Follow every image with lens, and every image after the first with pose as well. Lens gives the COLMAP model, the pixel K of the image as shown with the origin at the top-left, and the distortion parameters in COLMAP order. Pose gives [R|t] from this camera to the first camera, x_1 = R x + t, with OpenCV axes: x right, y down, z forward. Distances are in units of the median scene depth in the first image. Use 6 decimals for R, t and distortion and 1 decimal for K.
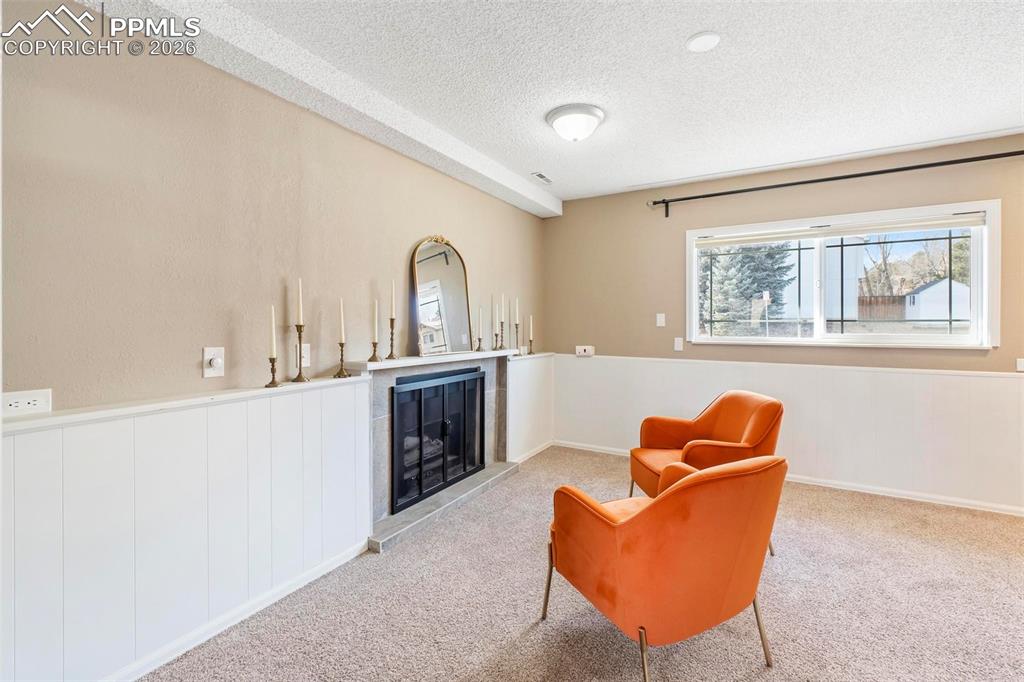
lens RADIAL K [[447.4, 0, 504.5], [0, 447.4, 325.6], [0, 0, 1]] dist [0.000598, -0.000091]
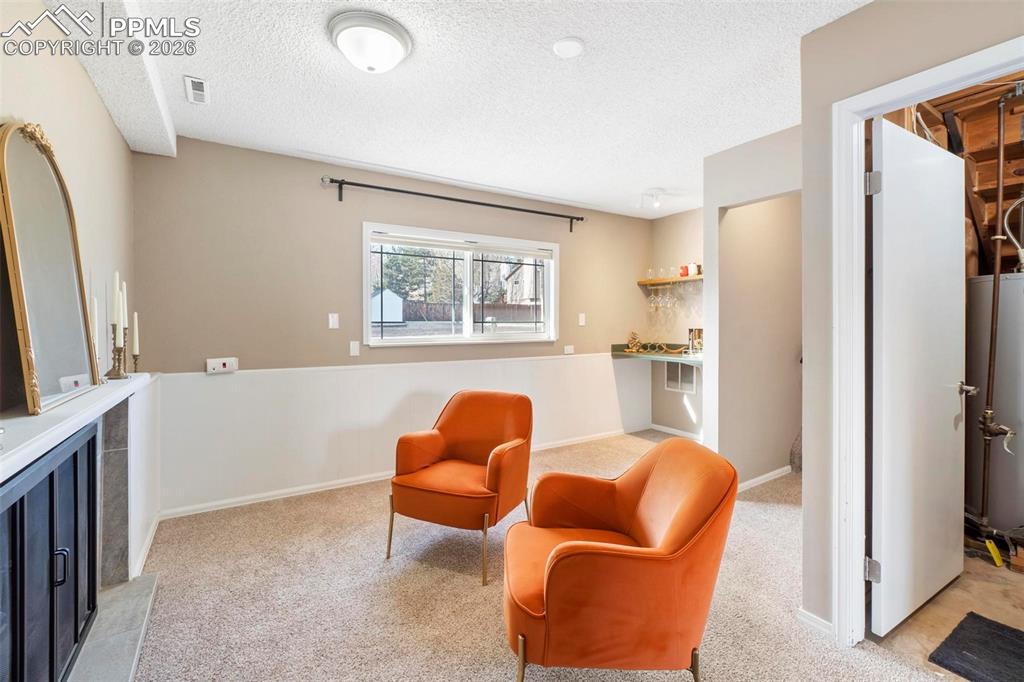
lens RADIAL K [[447.4, 0, 504.5], [0, 447.4, 325.6], [0, 0, 1]] dist [0.000598, -0.000091]
pose [[0.463144, -0.007241, 0.886254, -0.252997], [0.004954, 0.999972, 0.005581, -0.007105], [-0.886269, 0.001805, 0.463167, 0.326084]]
